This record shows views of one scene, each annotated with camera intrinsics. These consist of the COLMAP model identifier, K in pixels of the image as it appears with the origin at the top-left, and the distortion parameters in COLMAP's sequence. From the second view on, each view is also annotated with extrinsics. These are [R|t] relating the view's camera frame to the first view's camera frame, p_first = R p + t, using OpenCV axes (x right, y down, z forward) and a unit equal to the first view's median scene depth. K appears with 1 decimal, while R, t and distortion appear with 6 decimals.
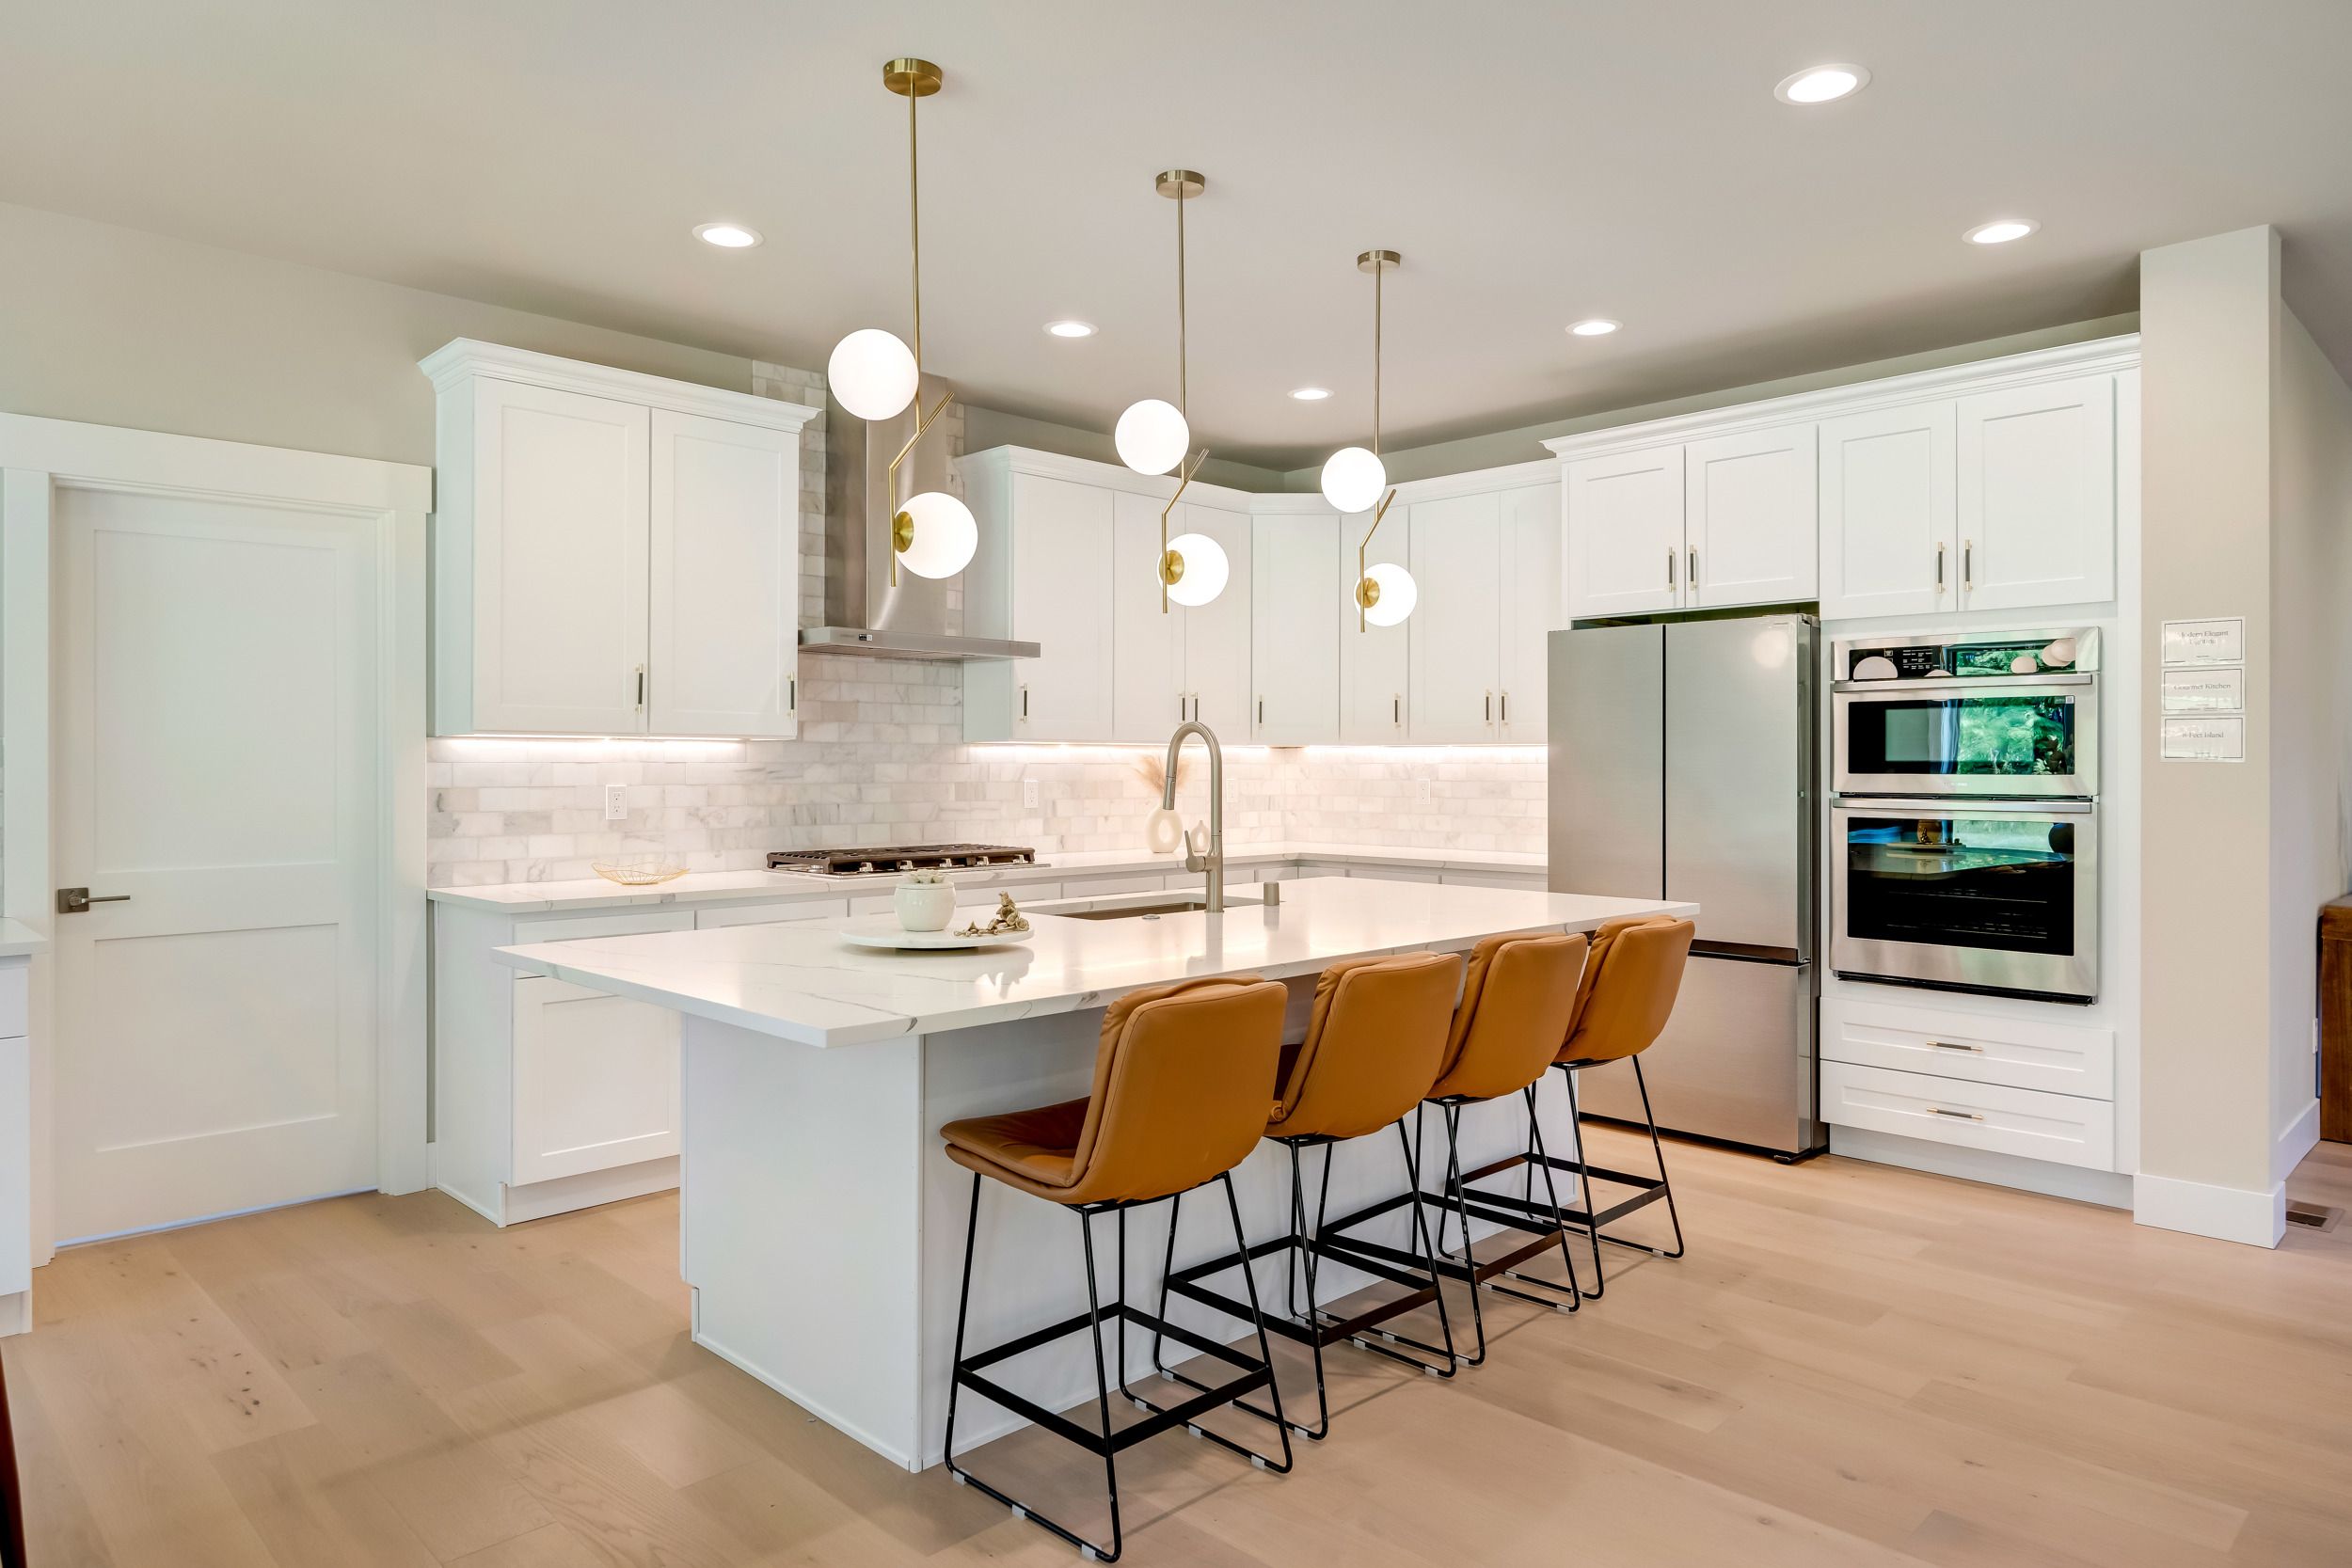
lens RADIAL K [[1444.9, 0, 1166.8], [0, 1444.9, 767.1], [0, 0, 1]] dist [-0.000779, -0.000655]
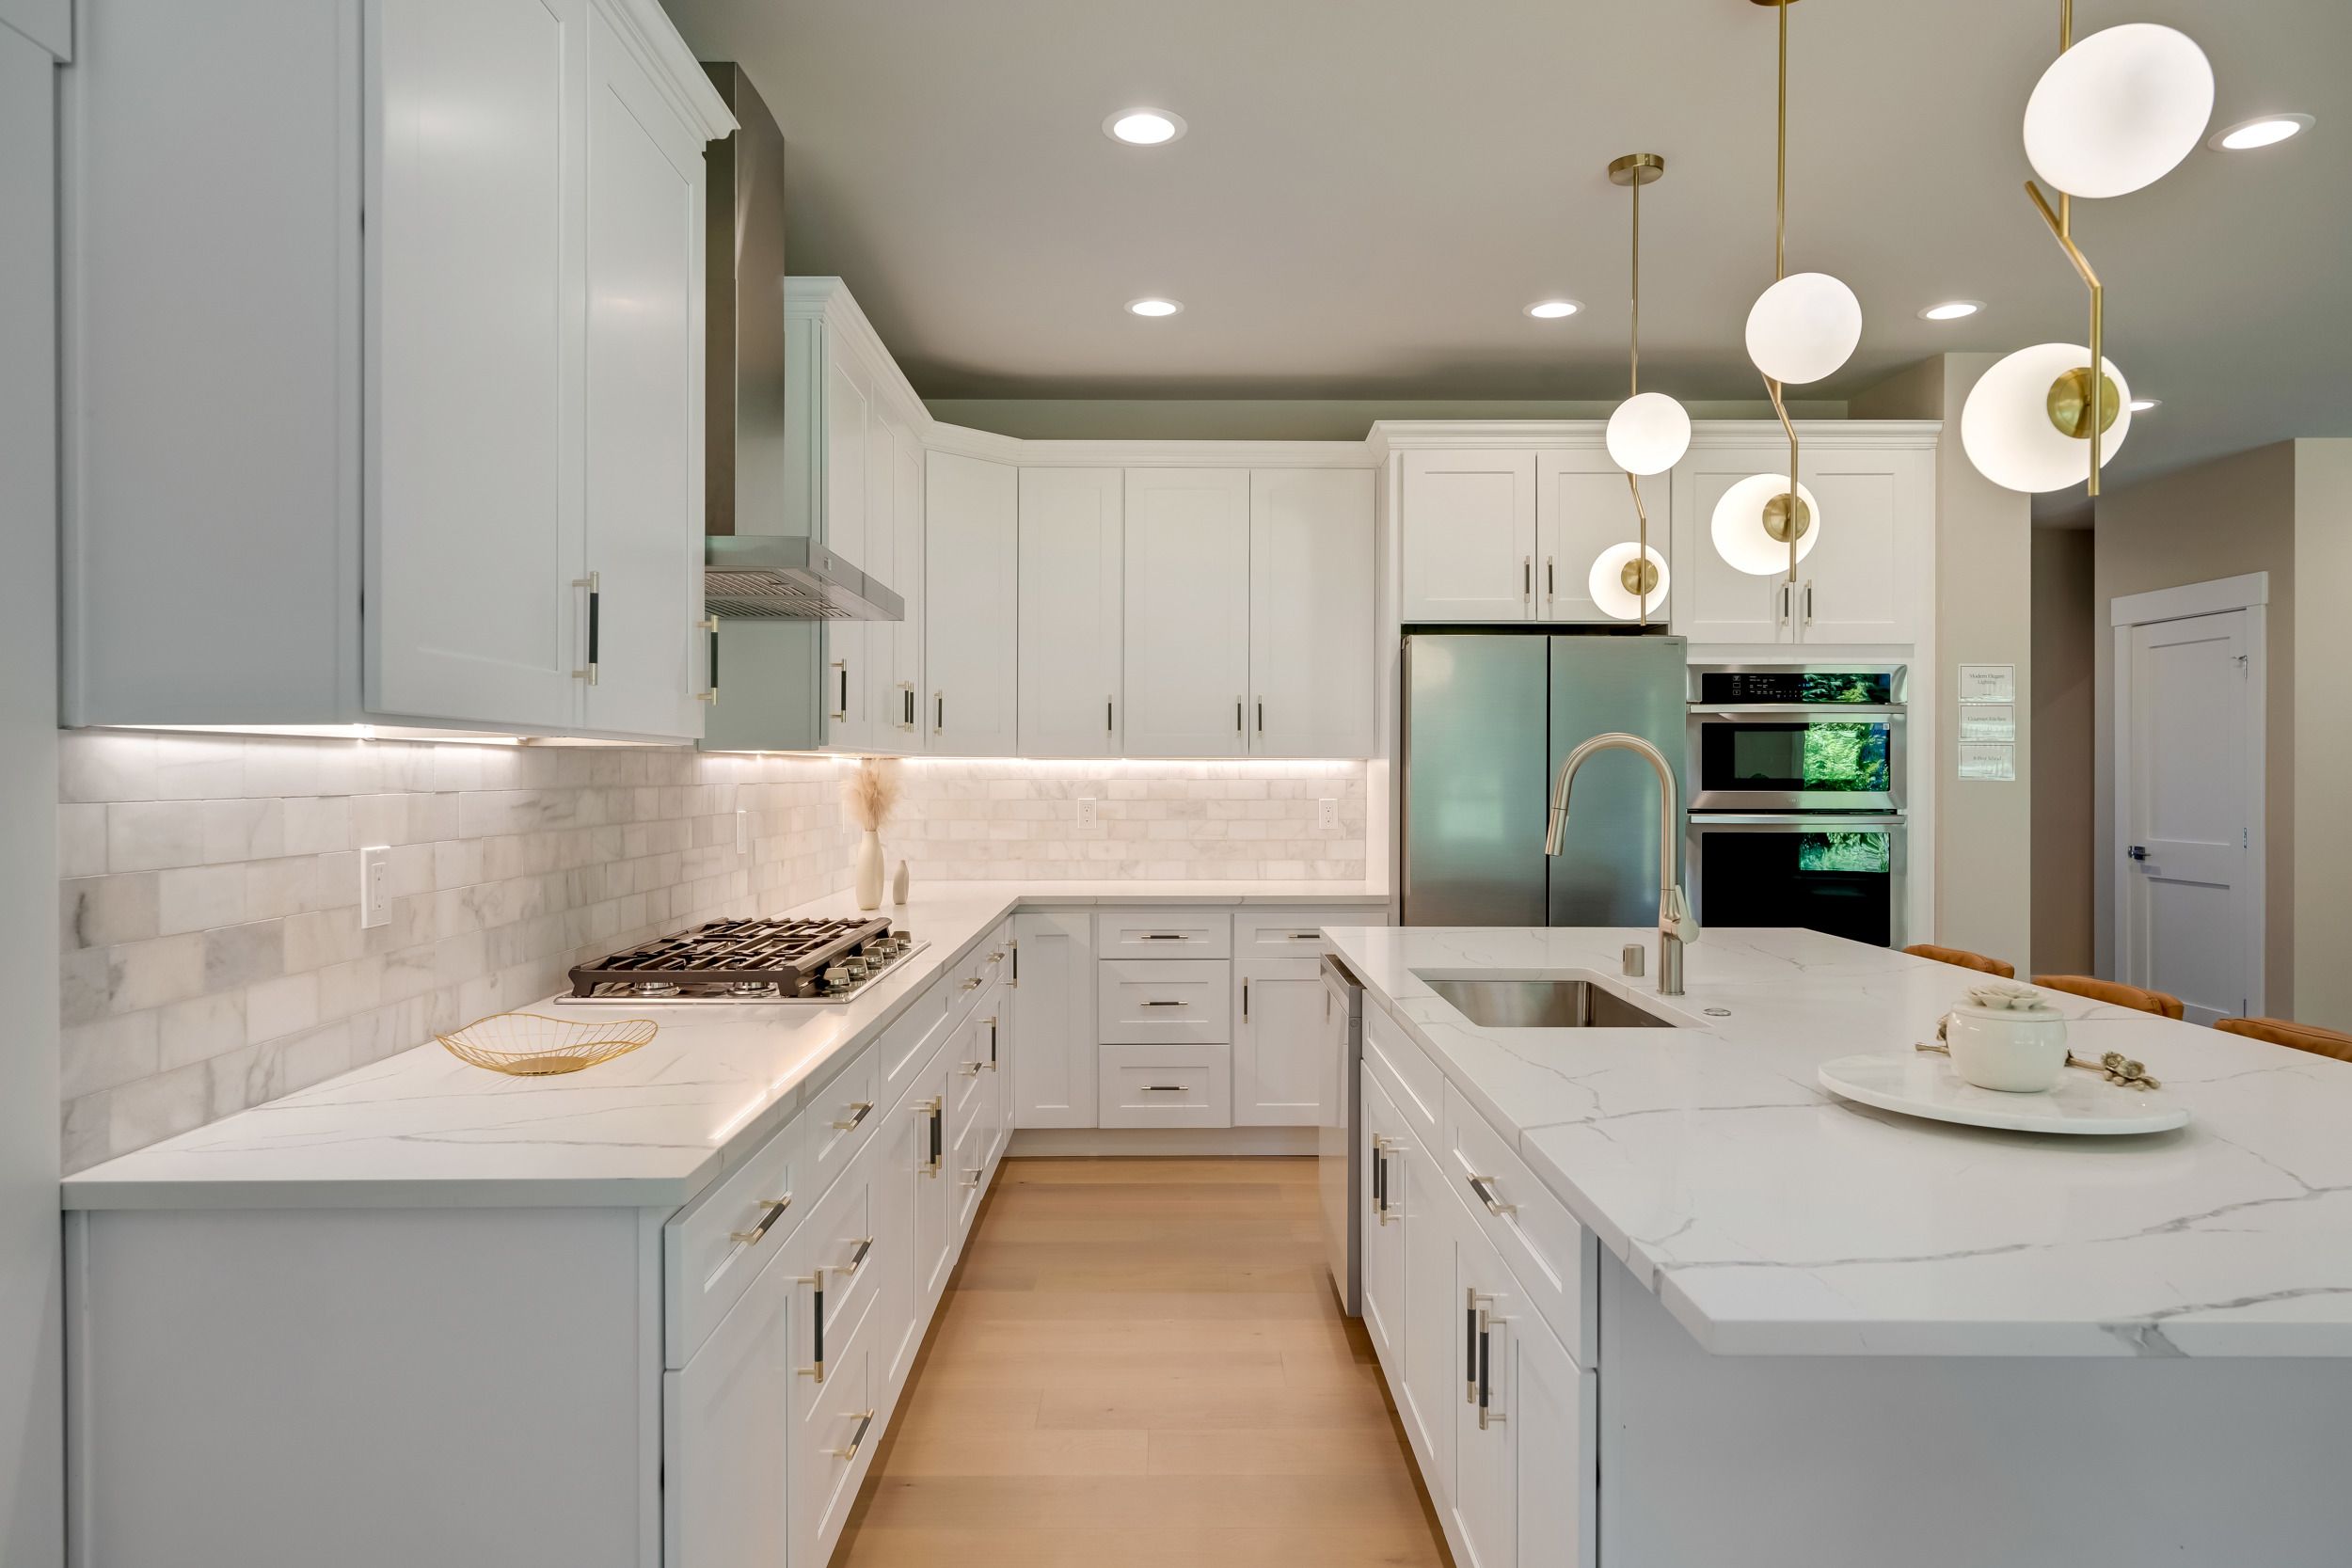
lens RADIAL K [[1436.0, 0, 1185.1], [0, 1436.0, 767.4], [0, 0, 1]] dist [0.003854, 0.000426]
pose [[0.693544, 0.000786, 0.720414, -0.508628], [0.001289, 0.999996, -0.002332, -0.009849], [-0.720414, 0.002546, 0.693540, 0.511779]]
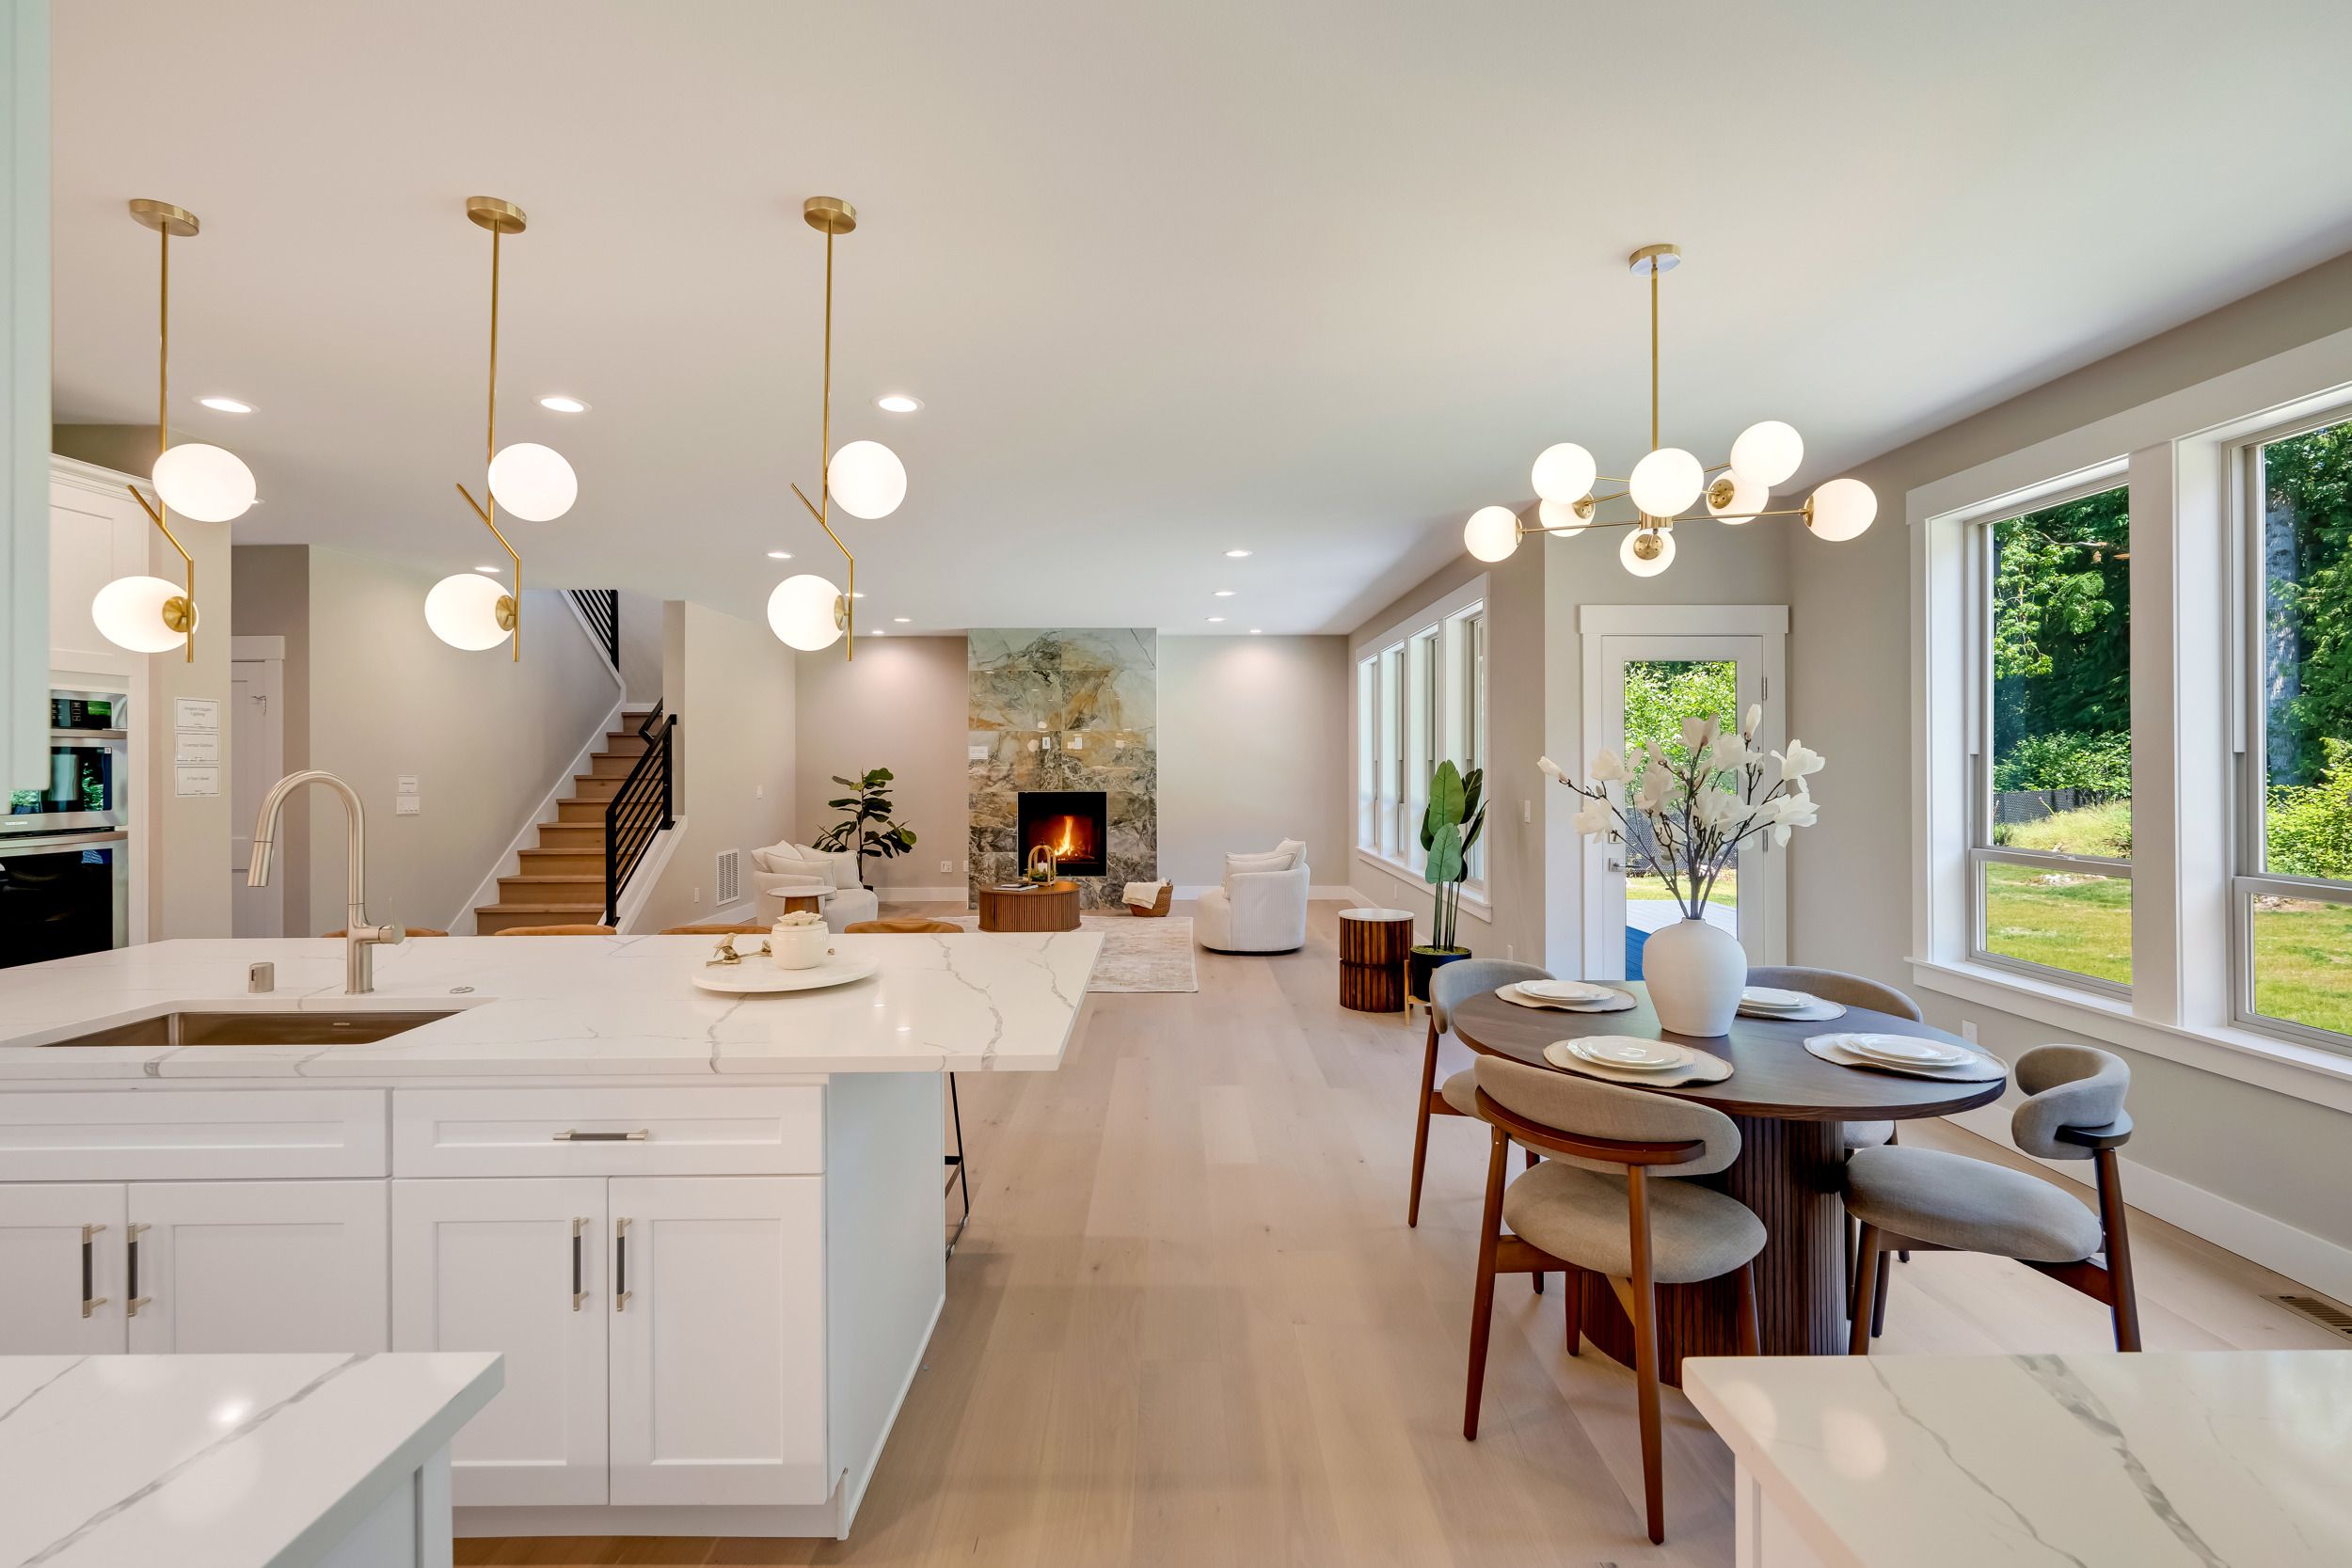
lens RADIAL K [[1039.4, 0, 1173.4], [0, 1039.4, 756.6], [0, 0, 1]] dist [-0.000681, 0.000076]
pose [[-0.718649, 0.008764, 0.695318, -0.575419], [0.006478, 0.999962, -0.005909, -0.025687], [-0.695343, 0.000258, -0.718678, 0.859706]]
